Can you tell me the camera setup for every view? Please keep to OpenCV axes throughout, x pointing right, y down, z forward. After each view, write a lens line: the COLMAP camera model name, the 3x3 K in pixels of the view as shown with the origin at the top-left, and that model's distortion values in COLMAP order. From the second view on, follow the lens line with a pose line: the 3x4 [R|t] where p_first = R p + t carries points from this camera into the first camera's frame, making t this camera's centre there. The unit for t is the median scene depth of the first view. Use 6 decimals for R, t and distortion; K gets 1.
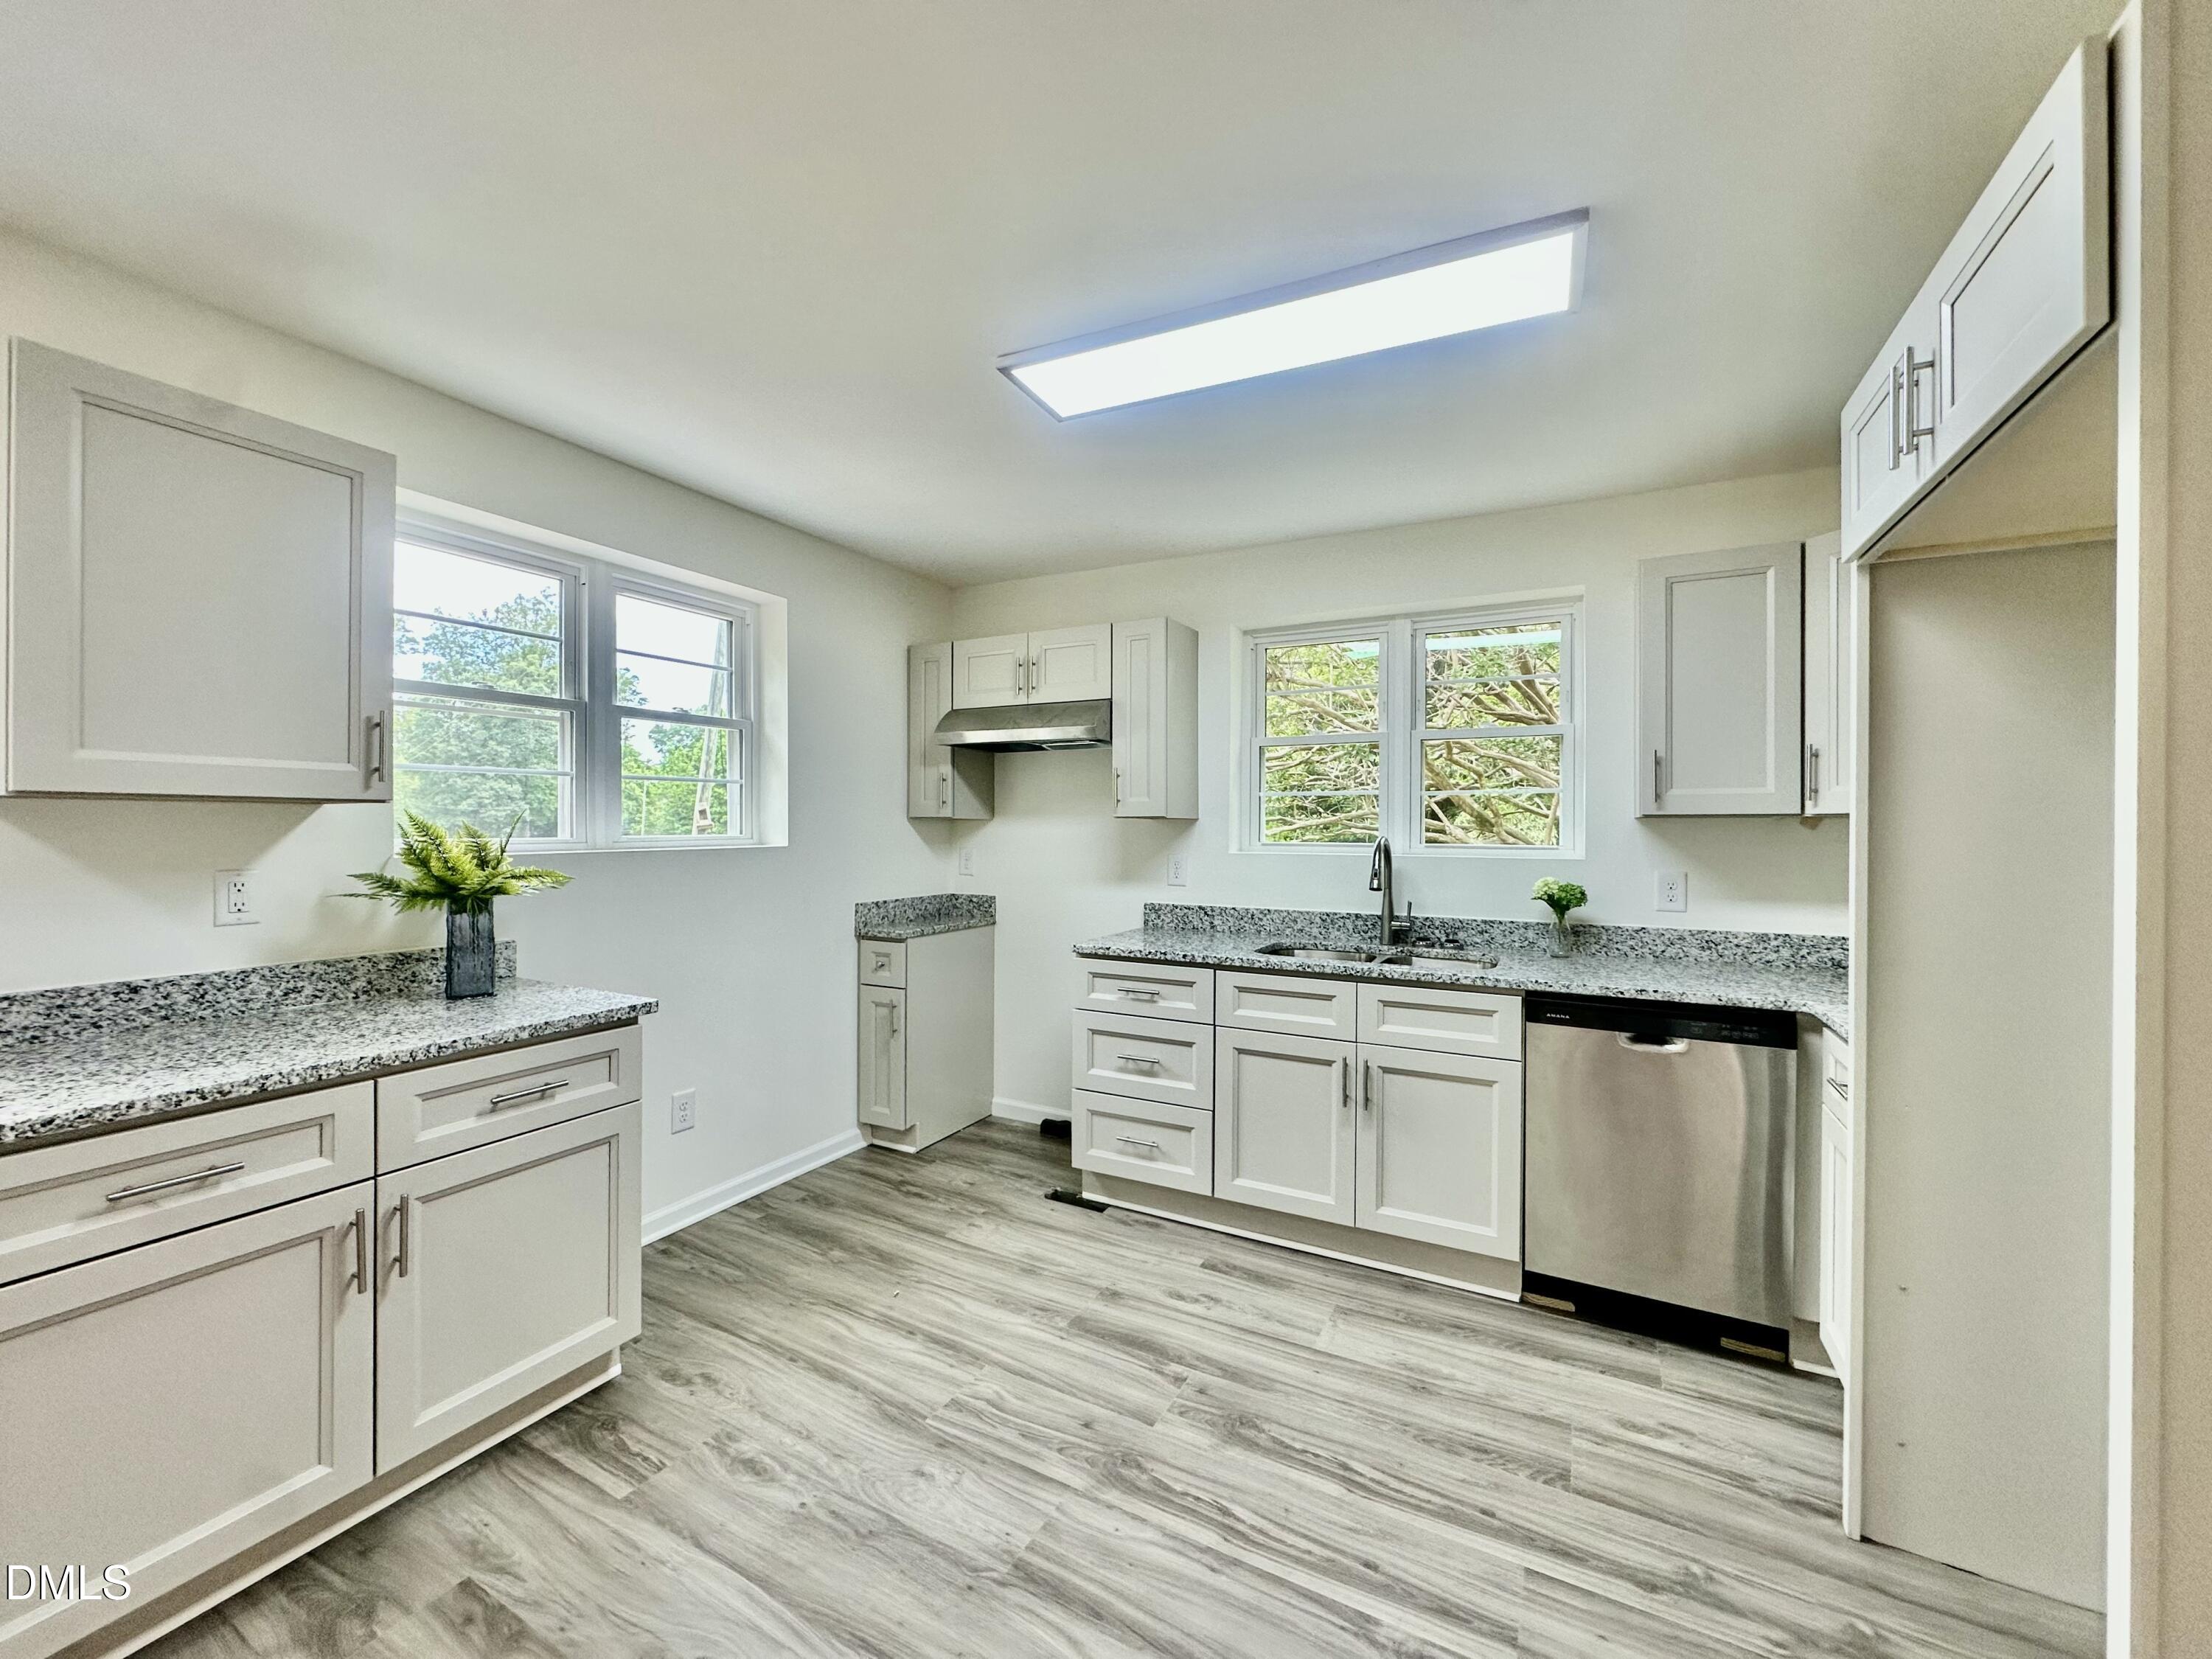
lens RADIAL K [[875.6, 0, 1106.0], [0, 875.6, 829.5], [0, 0, 1]] dist [-0.004277, 0.000091]
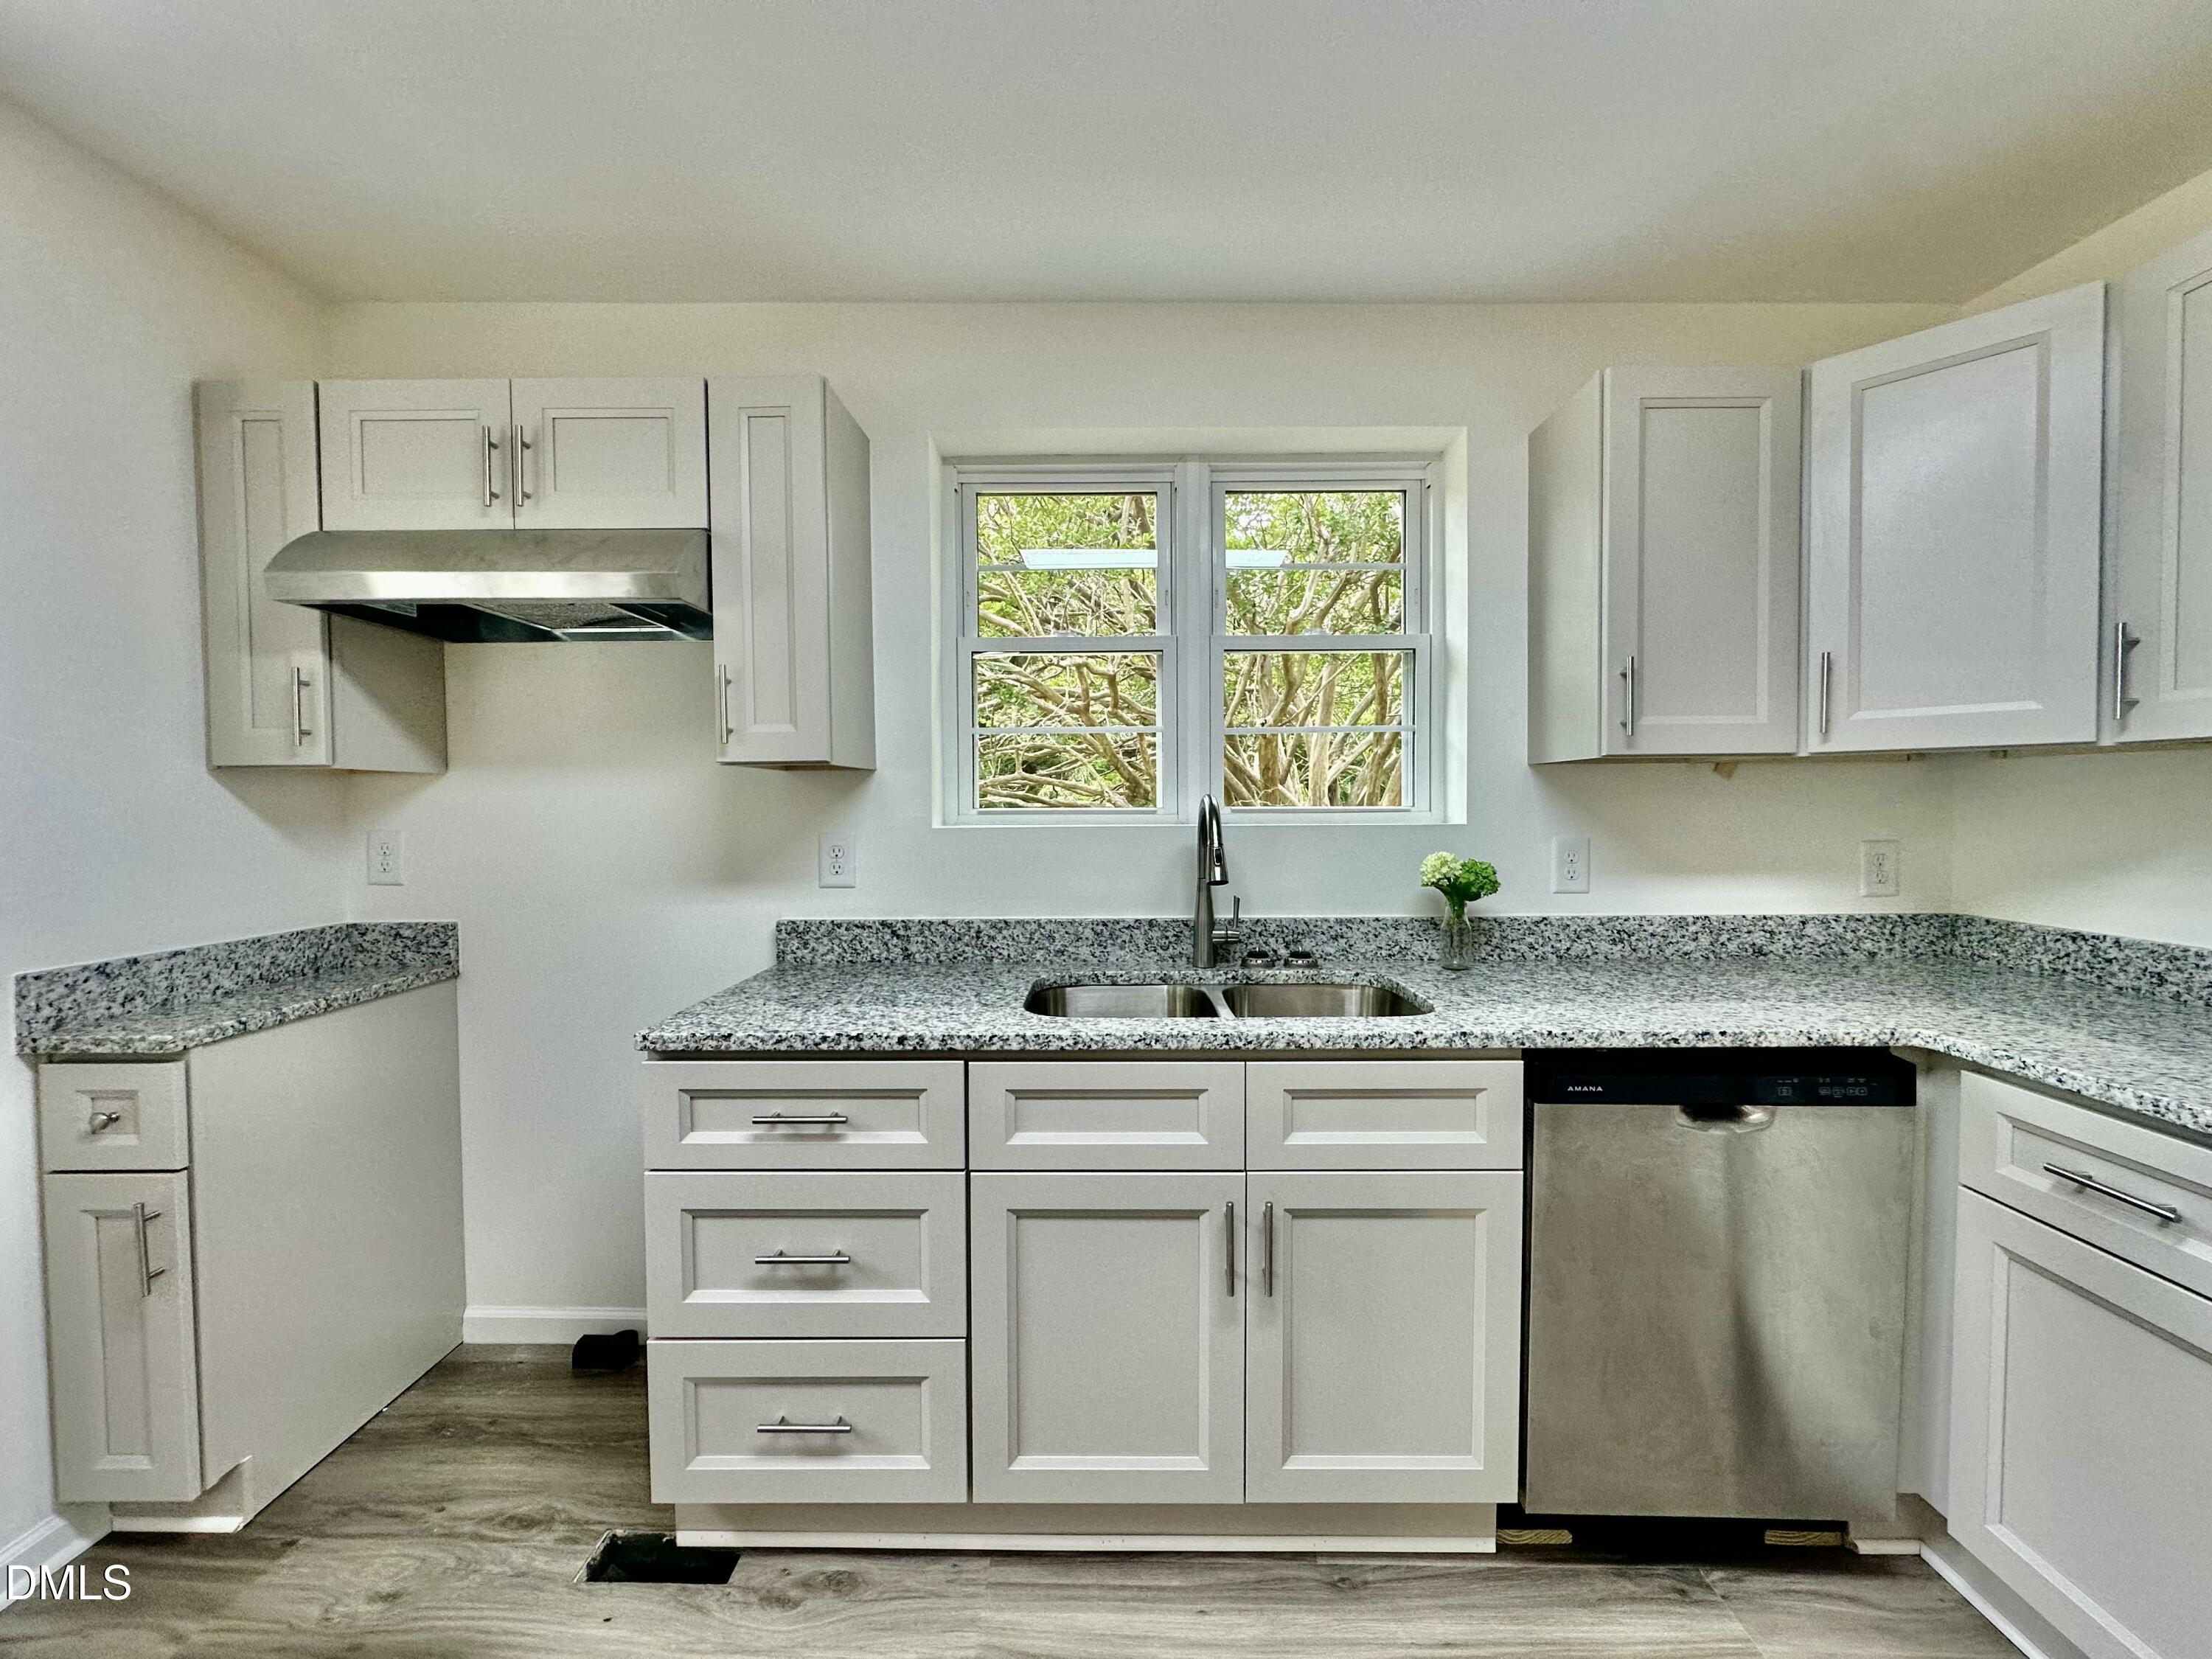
lens RADIAL K [[876.9, 0, 1106.0], [0, 876.9, 829.5], [0, 0, 1]] dist [-0.003729, -0.000060]
pose [[0.888149, -0.024548, 0.458899, -0.031140], [0.011466, 0.999445, 0.031273, 0.013220], [-0.459412, -0.022513, 0.887938, 0.516815]]
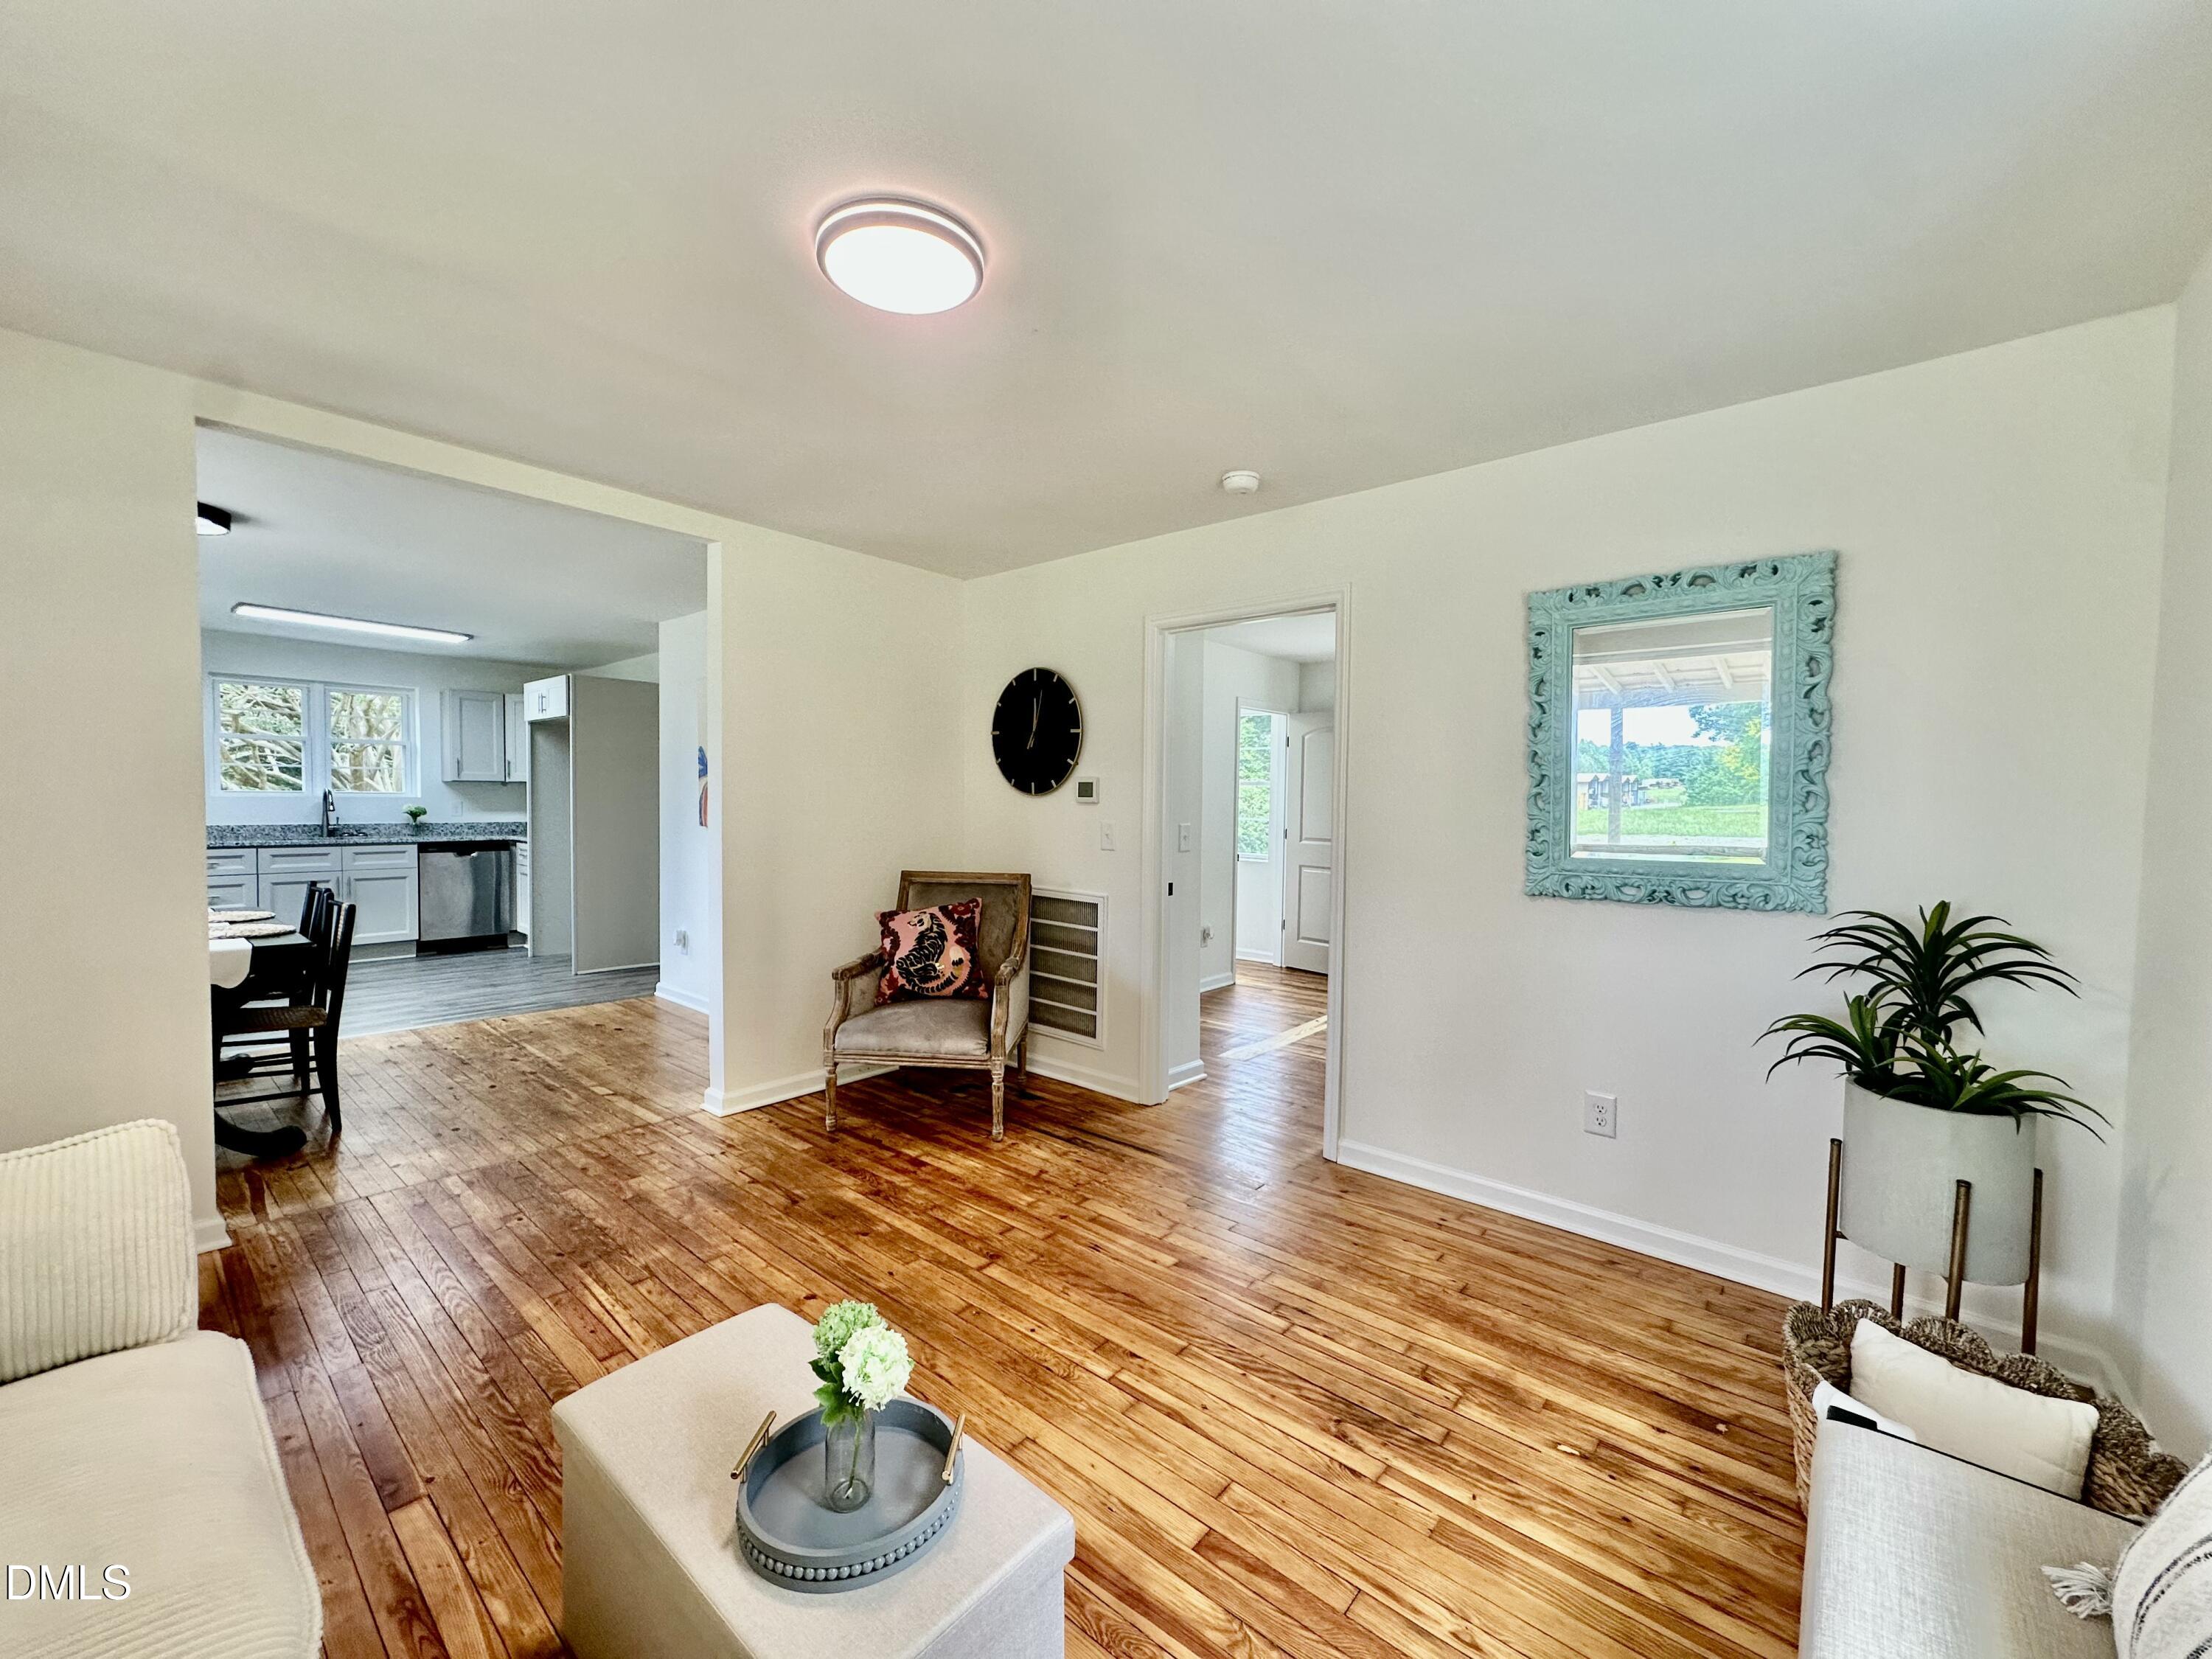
lens RADIAL K [[876.9, 0, 1106.0], [0, 876.9, 829.5], [0, 0, 1]] dist [-0.003729, -0.000060]
pose [[0.211078, -0.034323, 0.976866, -1.521020], [-0.008885, 0.999275, 0.037030, 0.015613], [-0.977429, -0.016496, 0.210620, -1.480725]]
